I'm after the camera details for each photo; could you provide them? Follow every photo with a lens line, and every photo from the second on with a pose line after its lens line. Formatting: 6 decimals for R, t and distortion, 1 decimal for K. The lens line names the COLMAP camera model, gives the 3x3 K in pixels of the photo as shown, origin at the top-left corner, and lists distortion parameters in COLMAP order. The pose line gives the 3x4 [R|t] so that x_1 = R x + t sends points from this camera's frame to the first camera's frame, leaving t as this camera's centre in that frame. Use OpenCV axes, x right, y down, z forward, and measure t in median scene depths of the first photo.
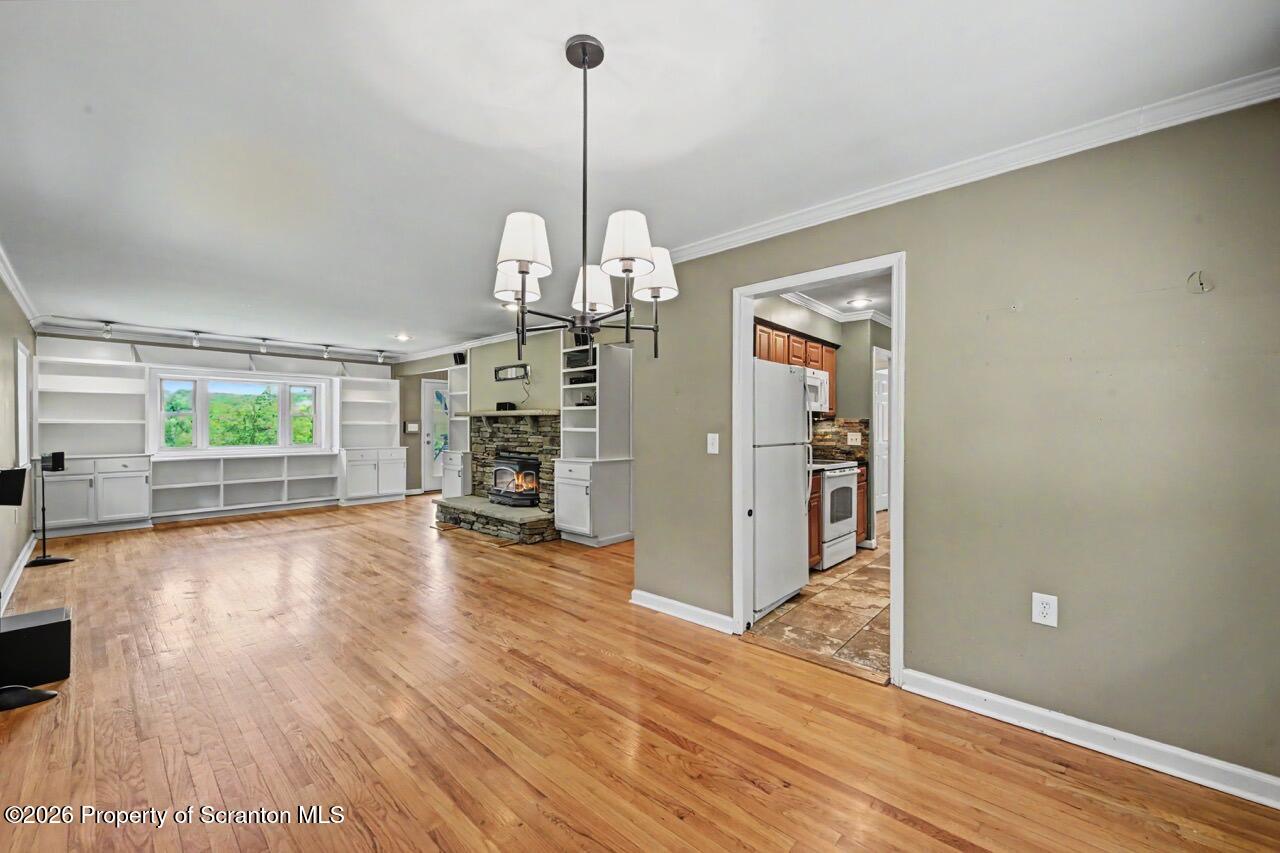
lens RADIAL K [[508.3, 0, 641.7], [0, 508.3, 424.5], [0, 0, 1]] dist [-0.003165, 0.000551]
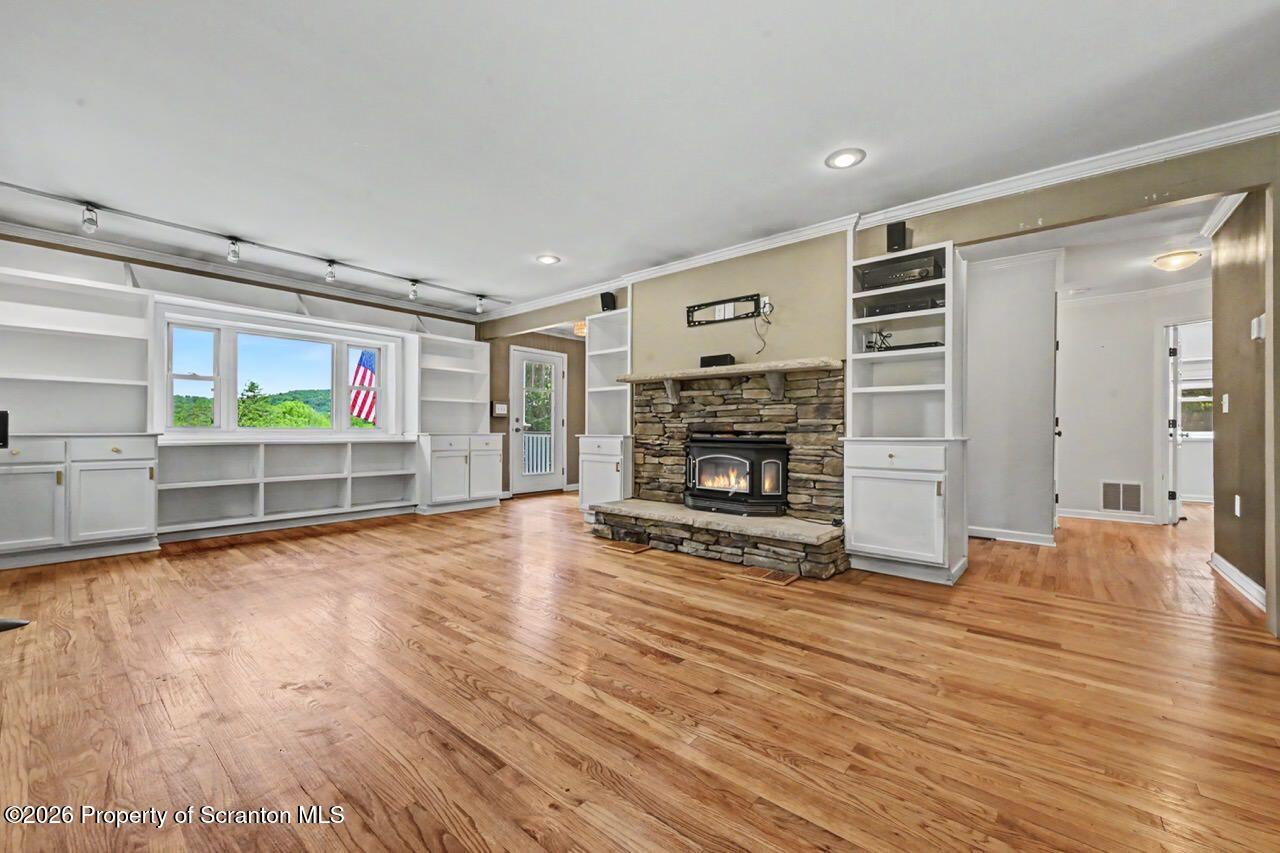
lens RADIAL K [[508.3, 0, 638.0], [0, 508.3, 428.2], [0, 0, 1]] dist [-0.003165, 0.000551]
pose [[0.999547, 0.003496, 0.029883, -0.412647], [-0.003359, 0.999984, -0.004619, 0.056310], [-0.029899, 0.004517, 0.999543, 0.373023]]
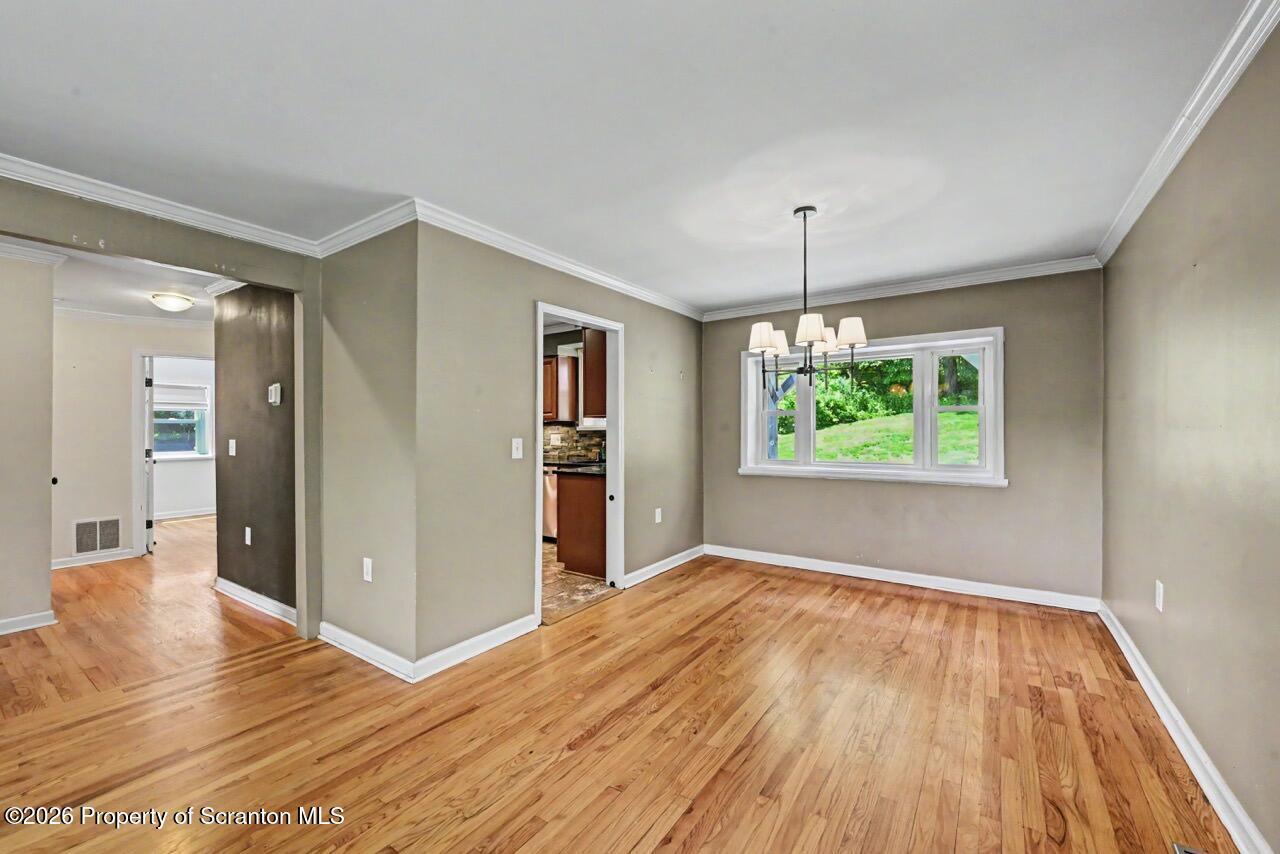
lens RADIAL K [[508.3, 0, 654.3], [0, 508.3, 433.0], [0, 0, 1]] dist [-0.003165, 0.000551]
pose [[-0.149507, -0.008989, 0.988720, -0.469145], [0.000319, 0.999958, 0.009139, -0.000708], [-0.988761, 0.001682, -0.149498, 0.478017]]
